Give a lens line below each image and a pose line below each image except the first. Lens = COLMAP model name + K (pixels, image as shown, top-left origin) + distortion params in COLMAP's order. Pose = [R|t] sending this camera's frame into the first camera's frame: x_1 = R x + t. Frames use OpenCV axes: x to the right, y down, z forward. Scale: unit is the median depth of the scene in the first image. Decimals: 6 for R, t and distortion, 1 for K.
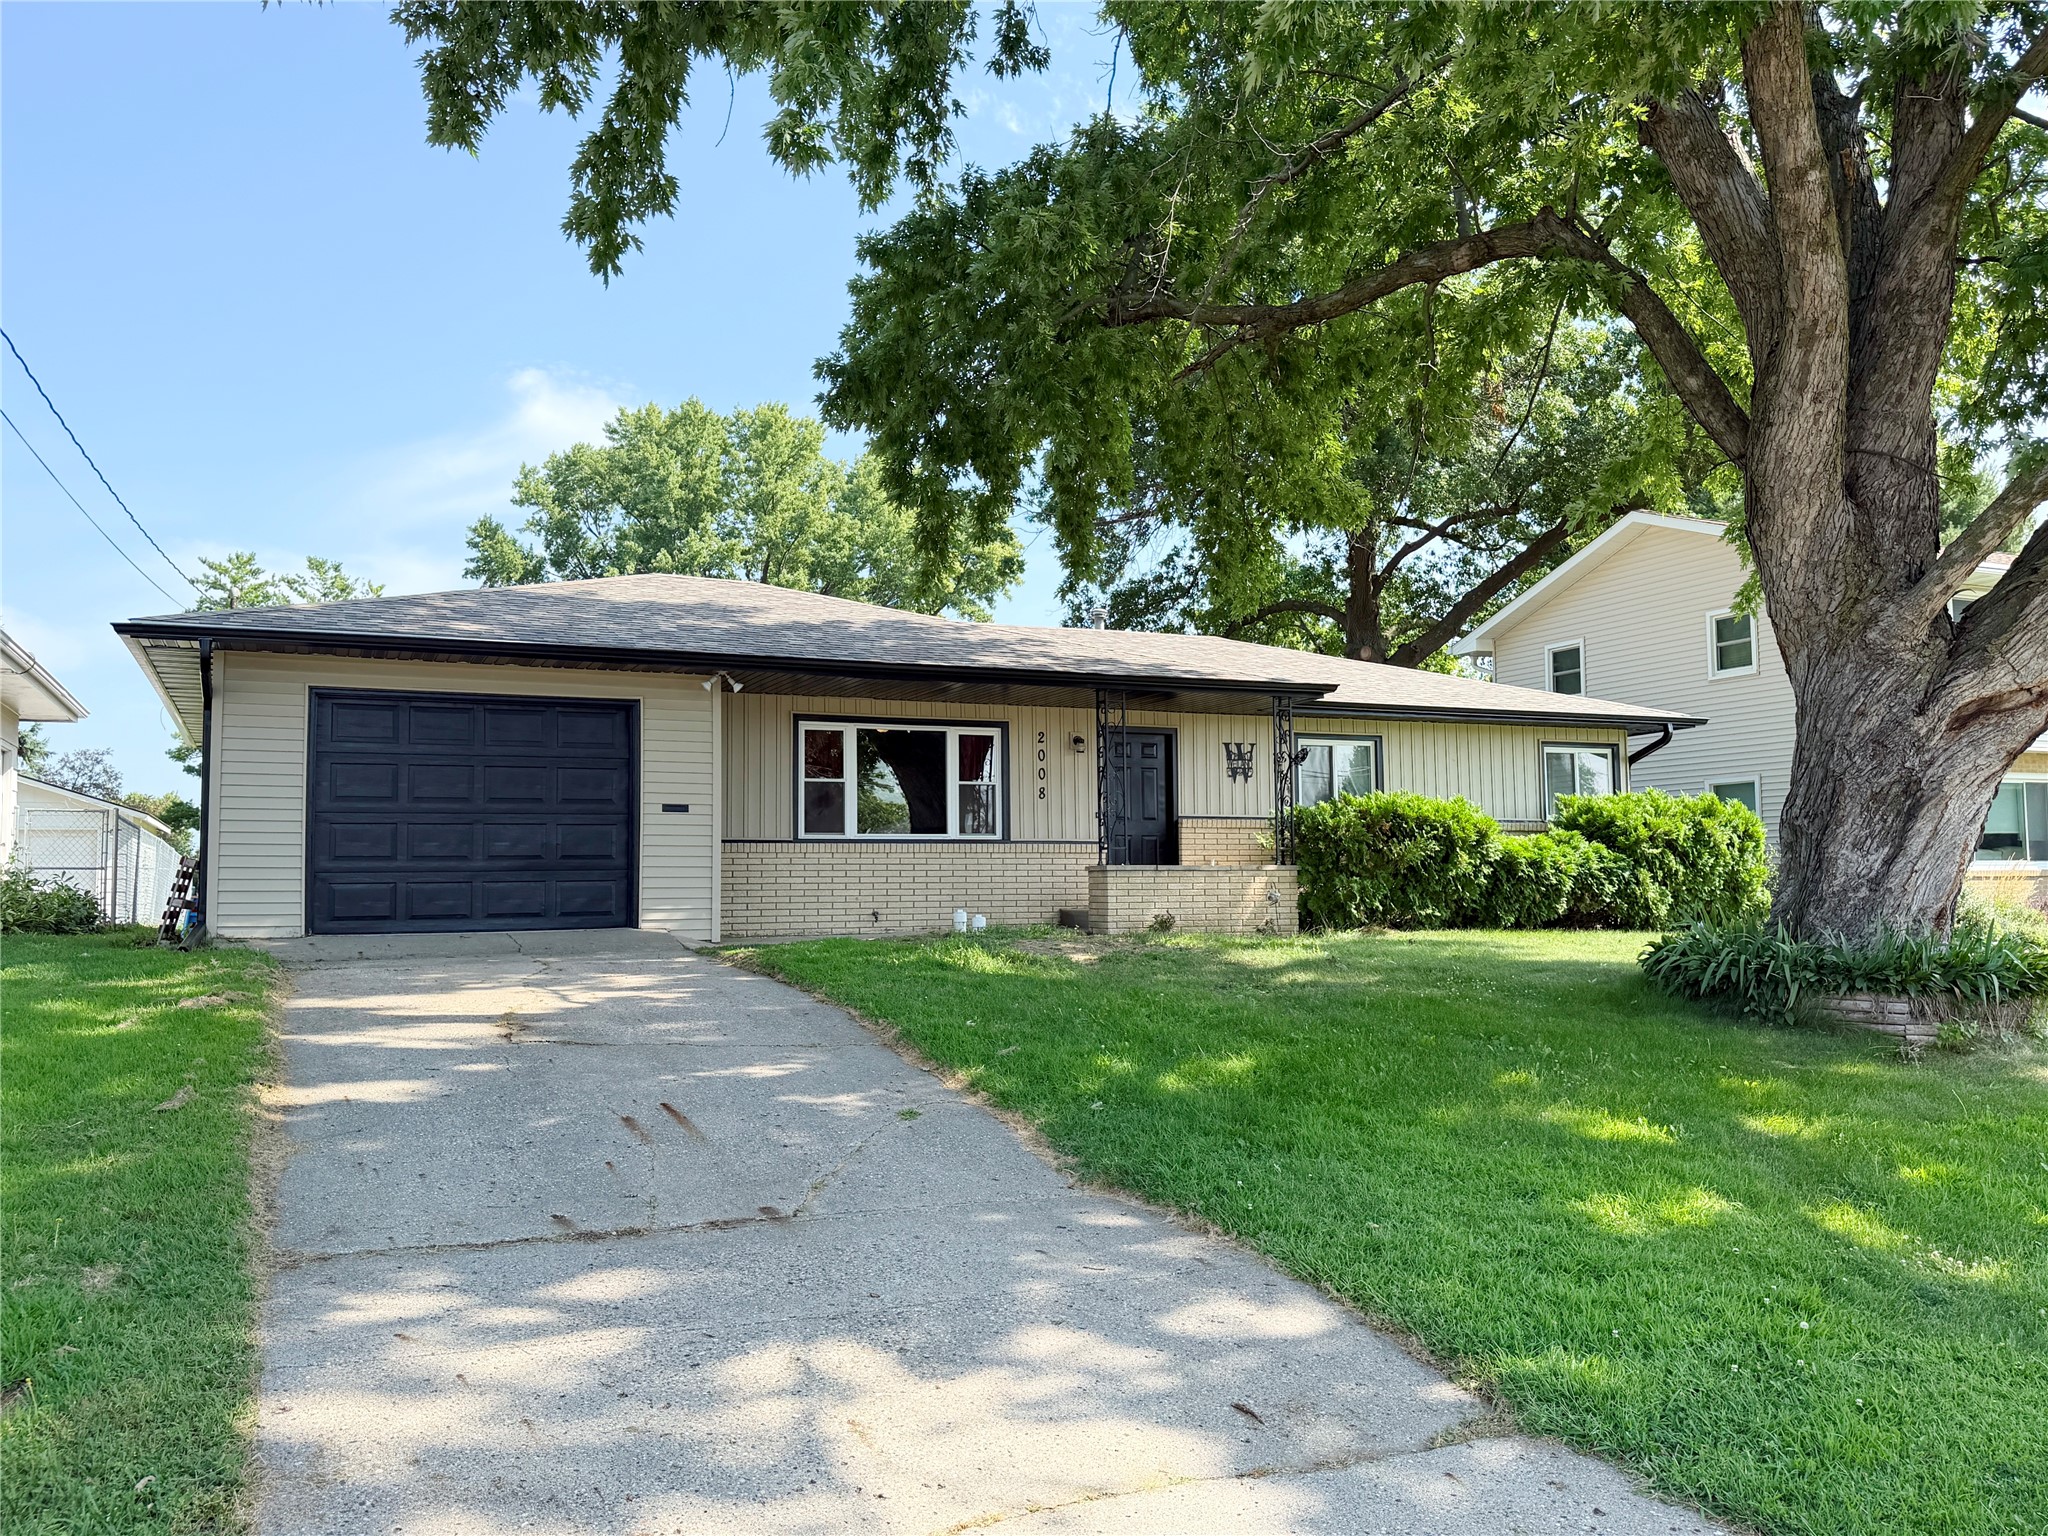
lens RADIAL K [[1618.3, 0, 1026.1], [0, 1618.3, 781.8], [0, 0, 1]] dist [0.089265, -0.000965]
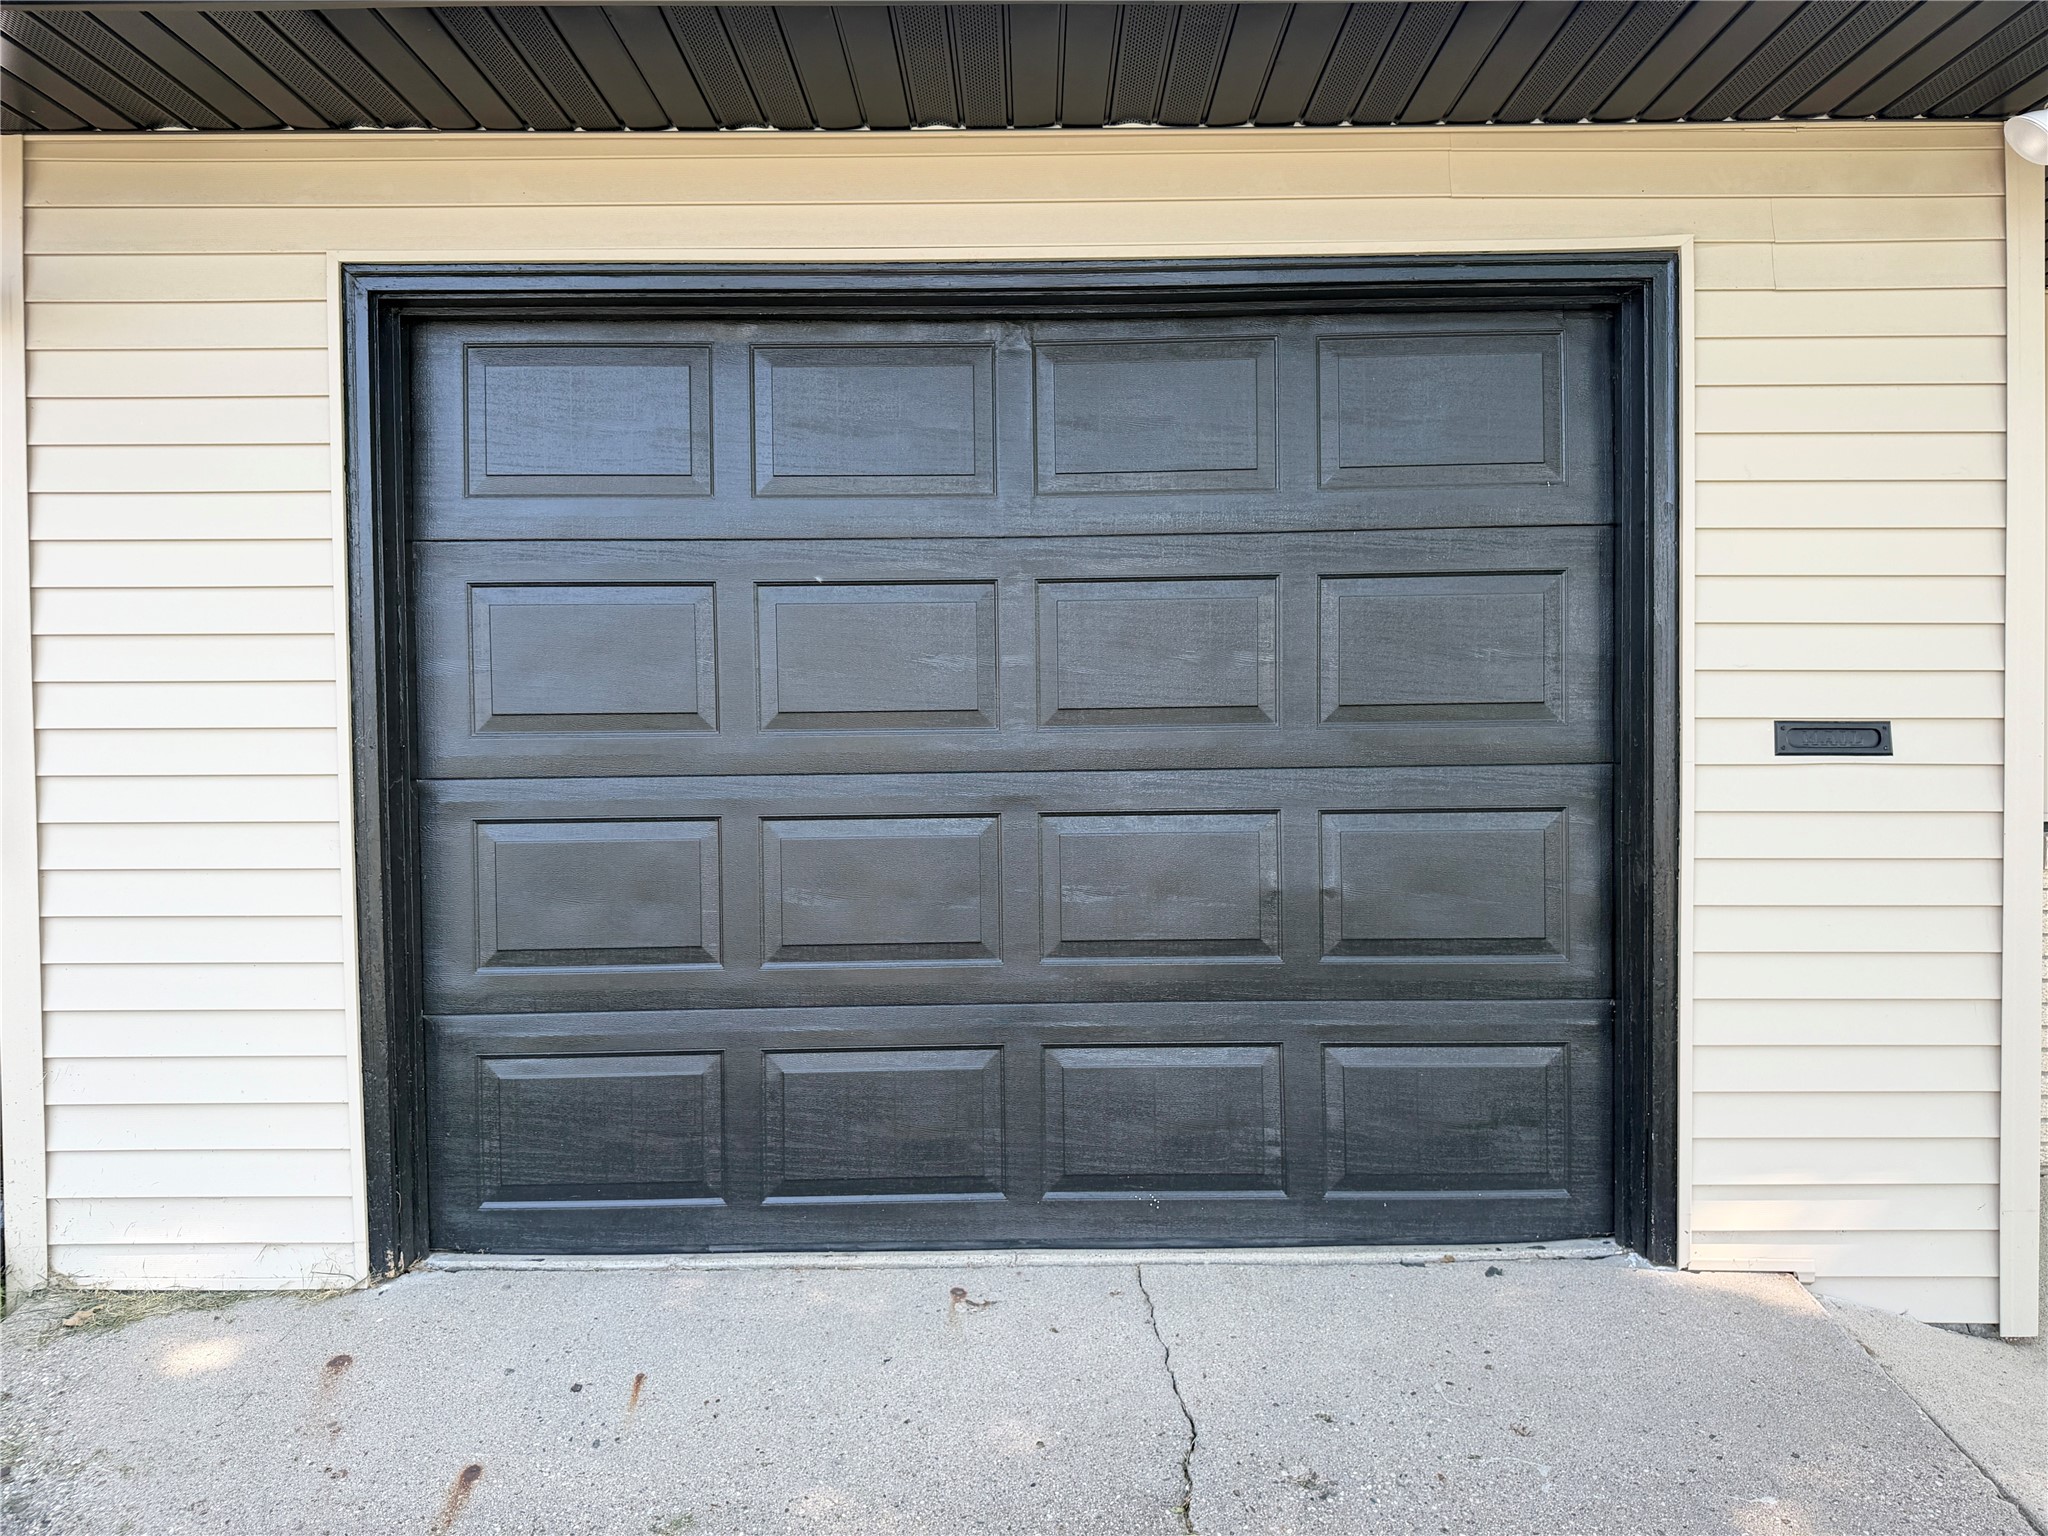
lens RADIAL K [[1462.5, 0, 1024.0], [0, 1462.5, 768.0], [0, 0, 1]] dist [0.047683, -0.003612]
pose [[0.911522, 0.011888, -0.411080, -0.198460], [0.028851, 0.995271, 0.092757, -0.001311], [0.410238, -0.096411, 0.906868, 0.653091]]
